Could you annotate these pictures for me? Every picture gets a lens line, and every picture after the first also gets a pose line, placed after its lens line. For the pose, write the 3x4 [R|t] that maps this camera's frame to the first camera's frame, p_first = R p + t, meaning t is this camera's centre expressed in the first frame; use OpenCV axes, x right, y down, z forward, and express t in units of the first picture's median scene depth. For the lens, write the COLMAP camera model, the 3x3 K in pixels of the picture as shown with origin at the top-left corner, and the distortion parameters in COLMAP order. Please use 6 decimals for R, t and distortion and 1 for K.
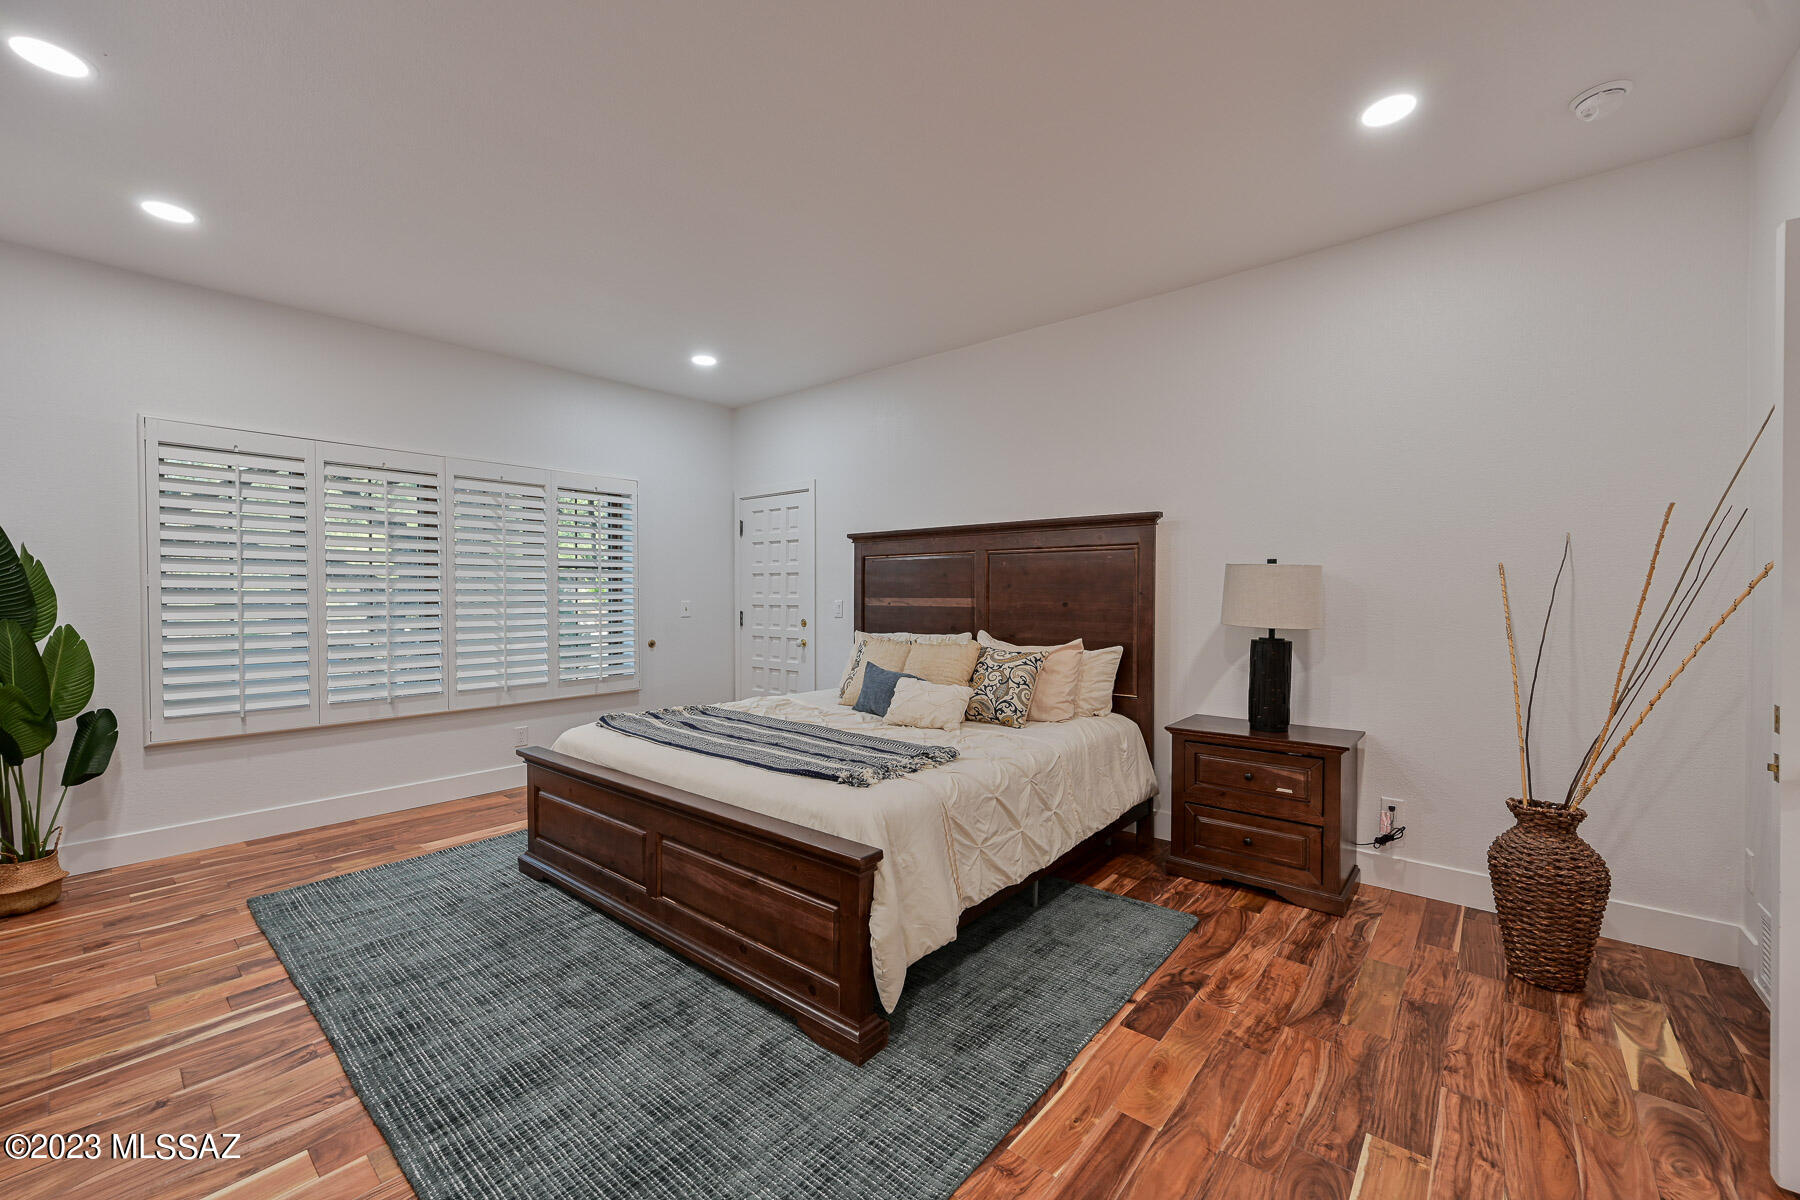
lens RADIAL K [[708.5, 0, 908.8], [0, 708.5, 596.9], [0, 0, 1]] dist [-0.002042, 0.000517]
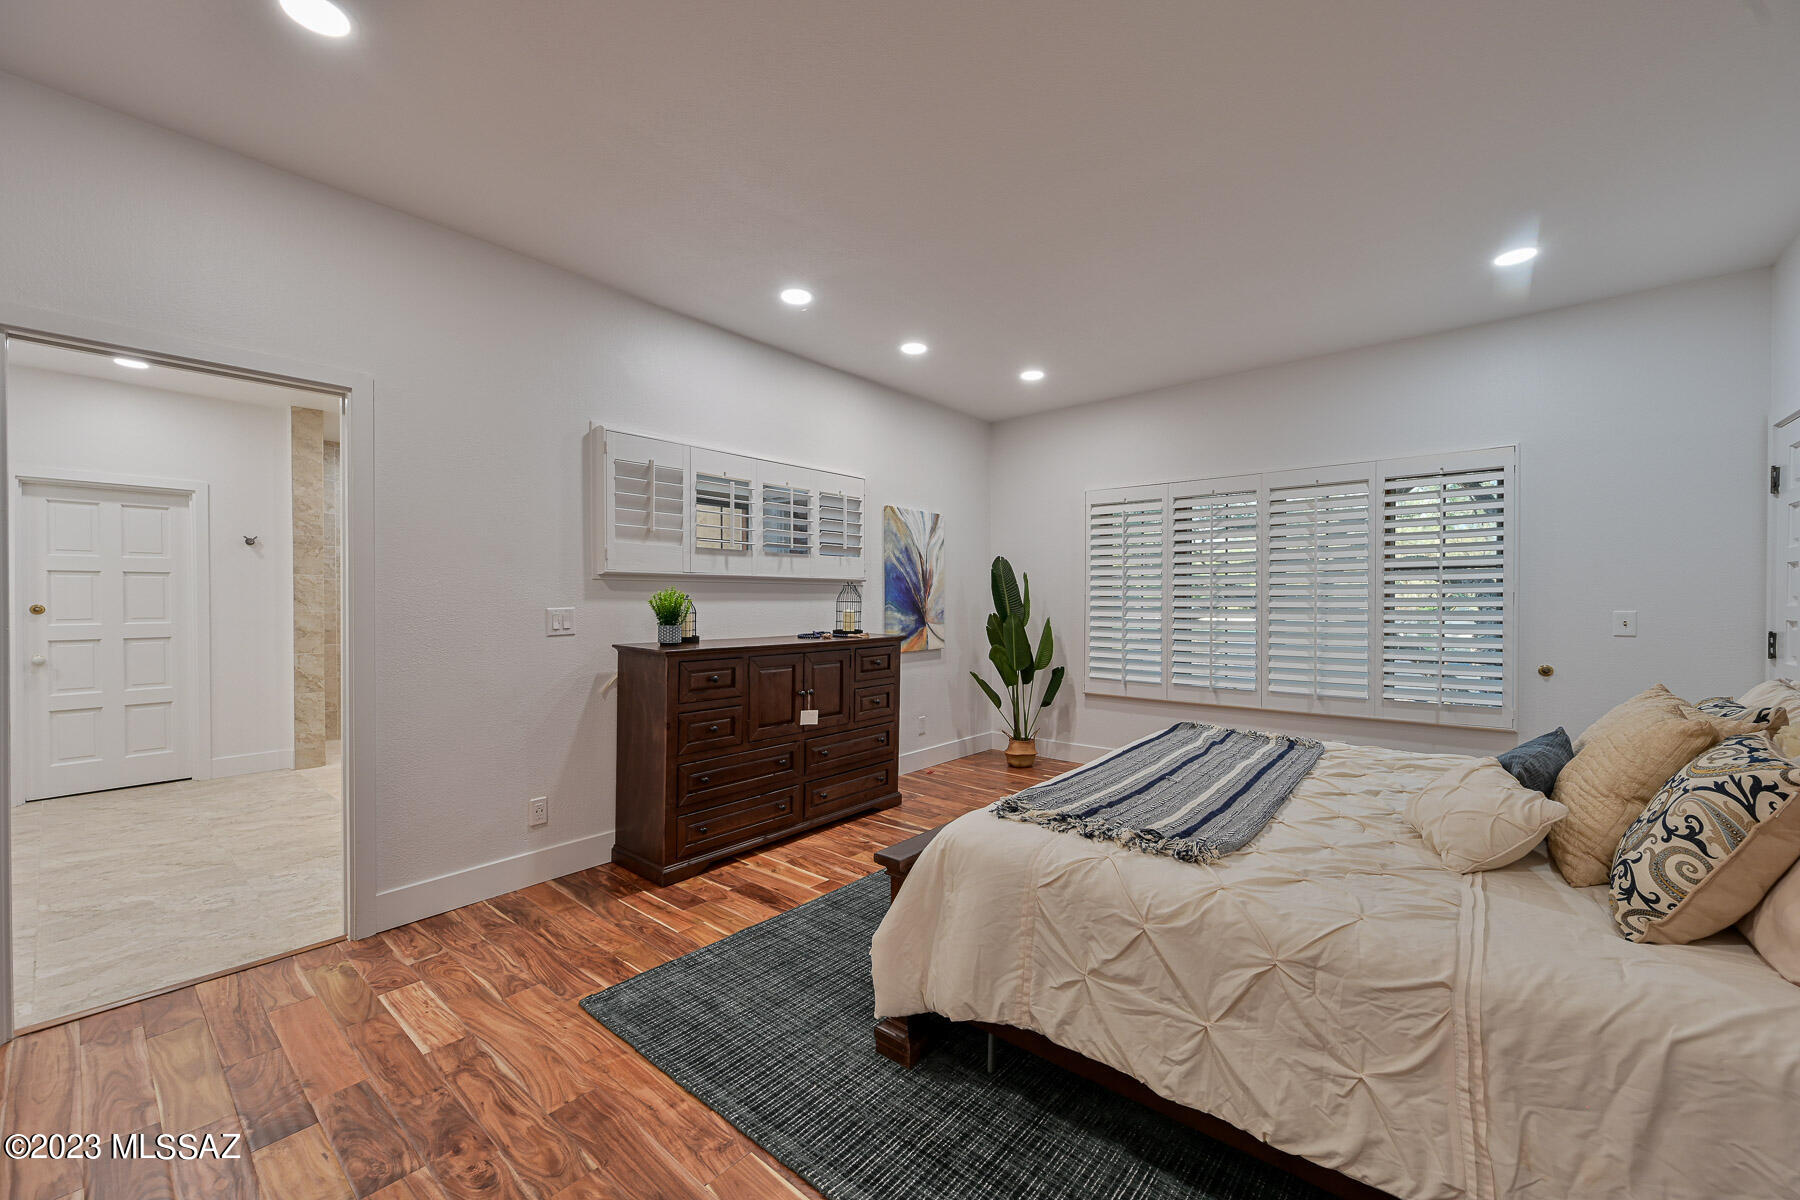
lens RADIAL K [[708.5, 0, 905.3], [0, 708.5, 604.5], [0, 0, 1]] dist [-0.002042, 0.000517]
pose [[-0.002599, 0.006301, -0.999977, 0.559546], [-0.005940, 0.999962, 0.006316, -0.001301], [0.999979, 0.005956, -0.002562, 0.601084]]
